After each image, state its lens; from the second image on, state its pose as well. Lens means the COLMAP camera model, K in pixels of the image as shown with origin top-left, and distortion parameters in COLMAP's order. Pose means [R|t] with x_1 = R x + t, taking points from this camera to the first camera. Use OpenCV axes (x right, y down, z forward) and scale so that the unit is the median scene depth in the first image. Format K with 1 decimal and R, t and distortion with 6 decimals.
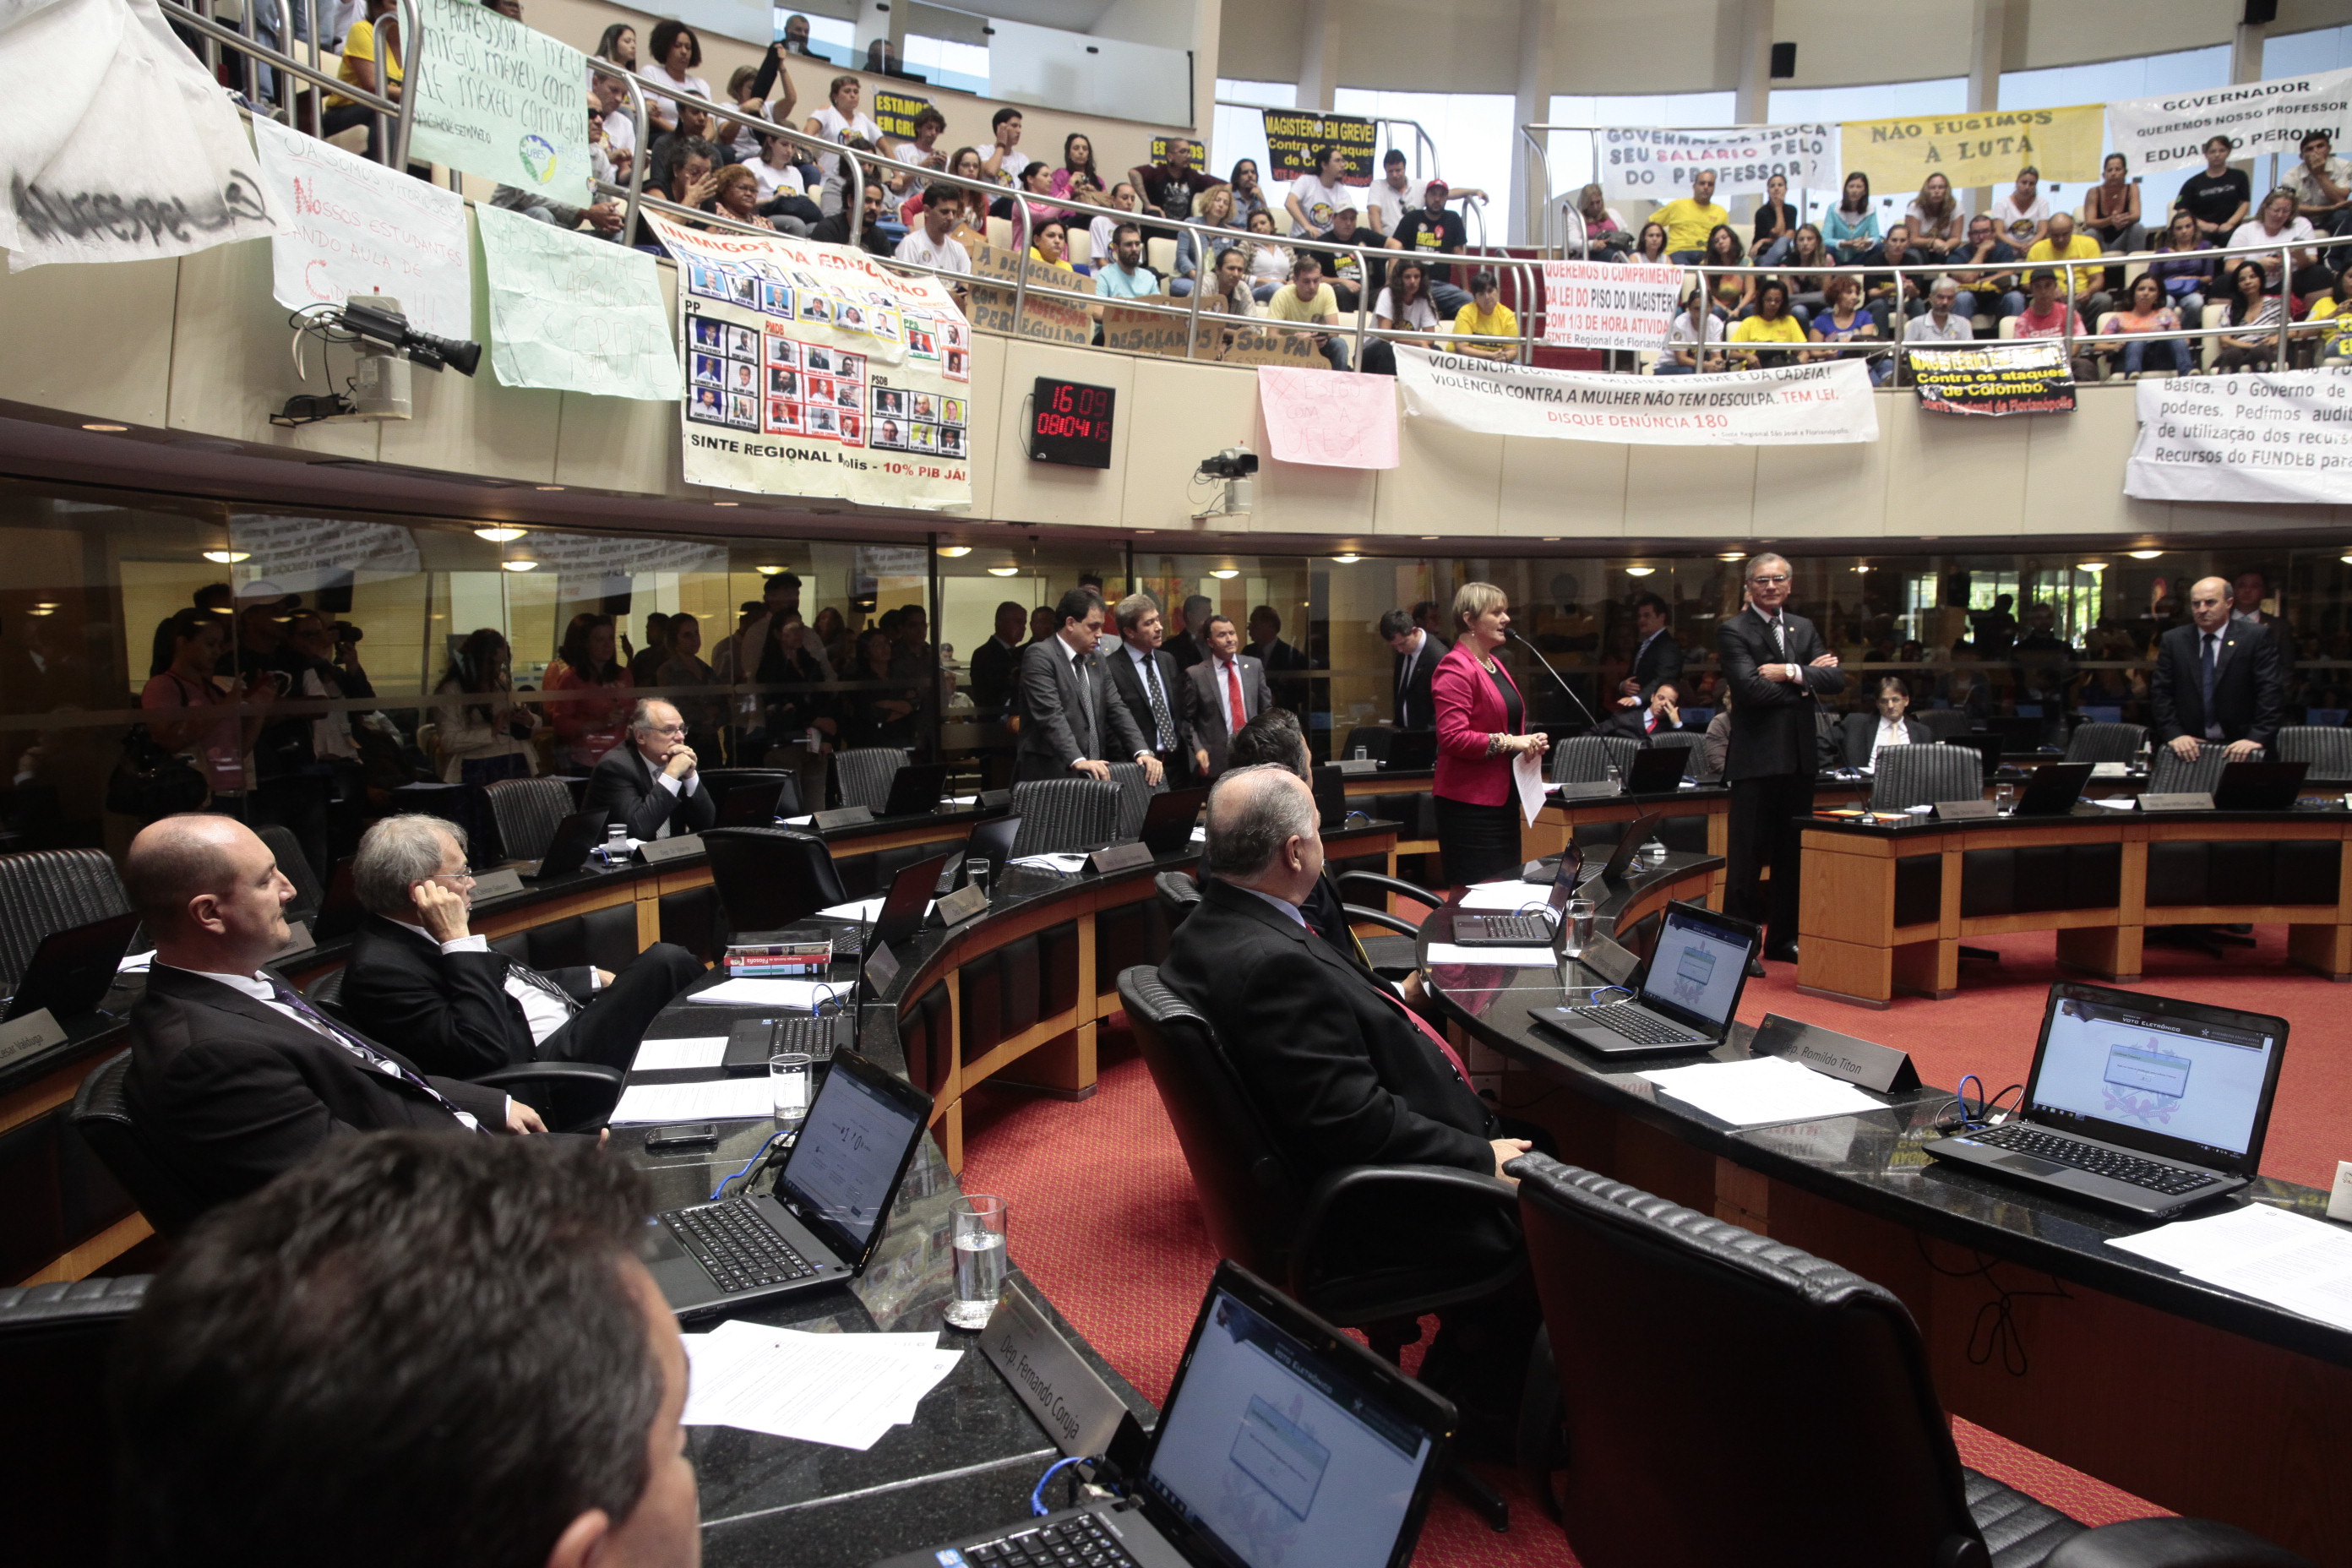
lens RADIAL K [[1640.5, 0, 1177.6], [0, 1640.5, 801.2], [0, 0, 1]] dist [-0.100110, 0.070936]
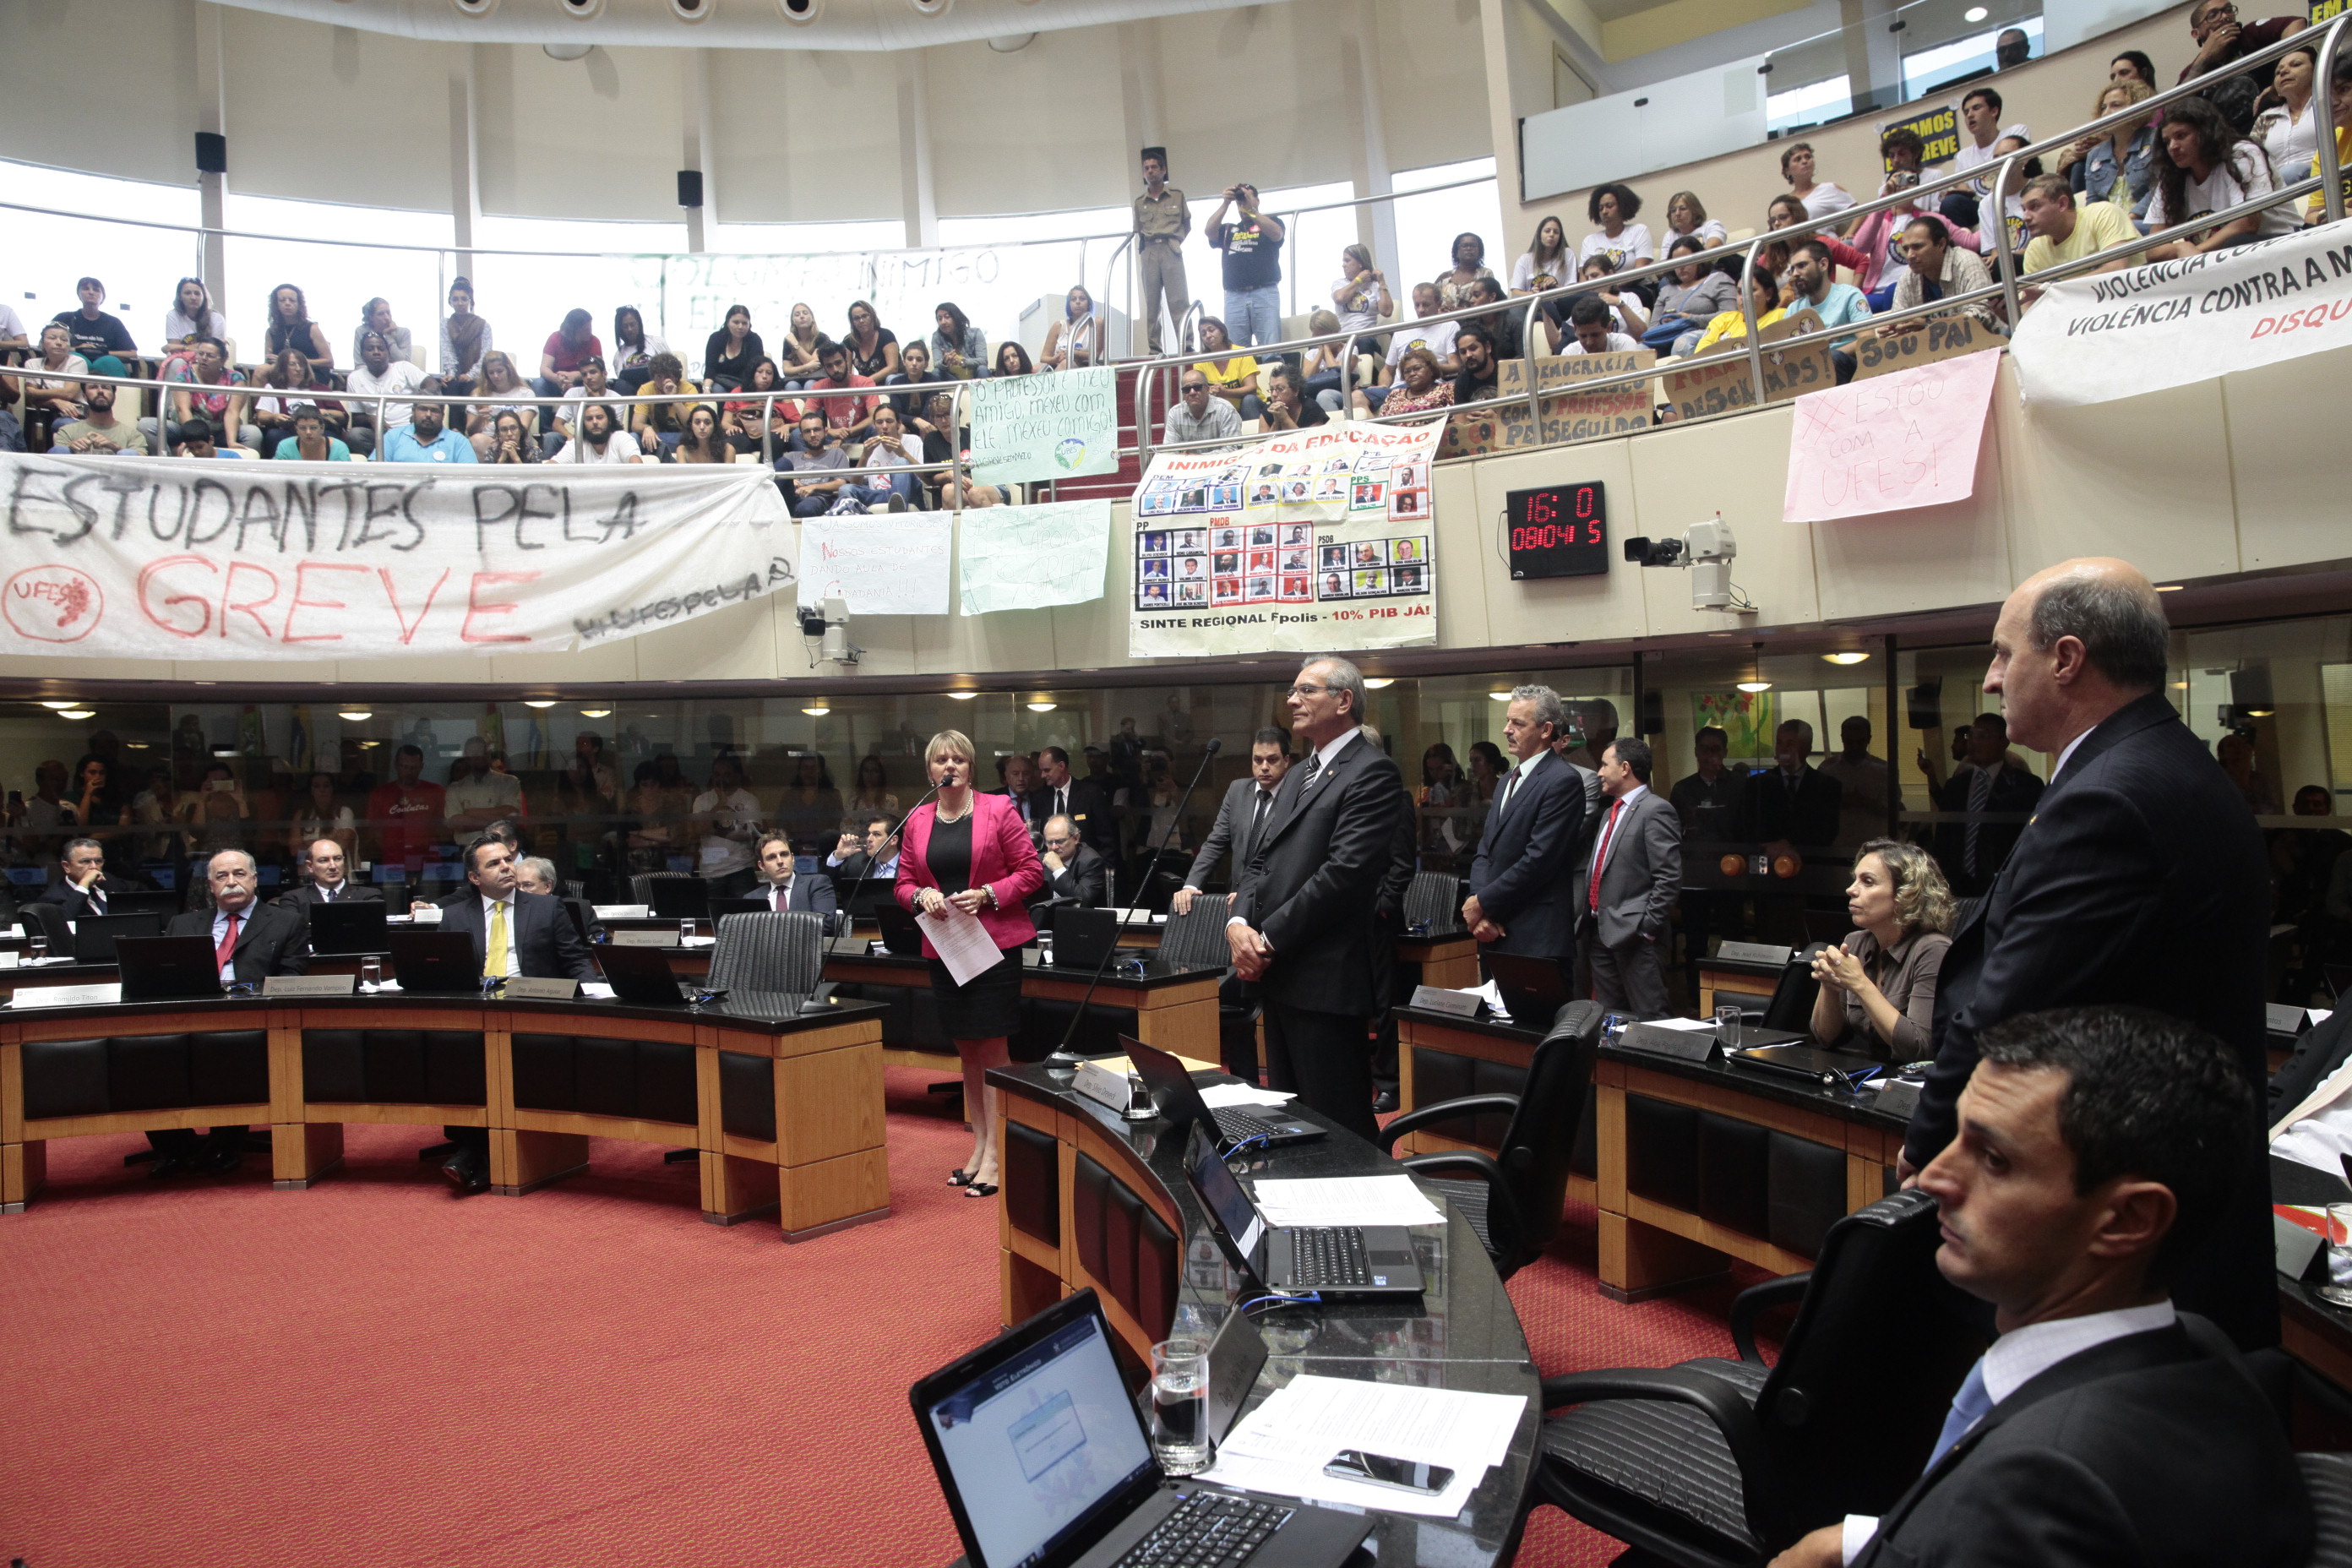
lens RADIAL K [[1640.5, 0, 1167.2], [0, 1640.5, 786.8], [0, 0, 1]] dist [-0.100110, 0.070936]
pose [[0.044591, 0.016290, -0.998872, 0.934808], [-0.082844, 0.996483, 0.012553, -0.095384], [0.995564, 0.082191, 0.045784, 0.855830]]
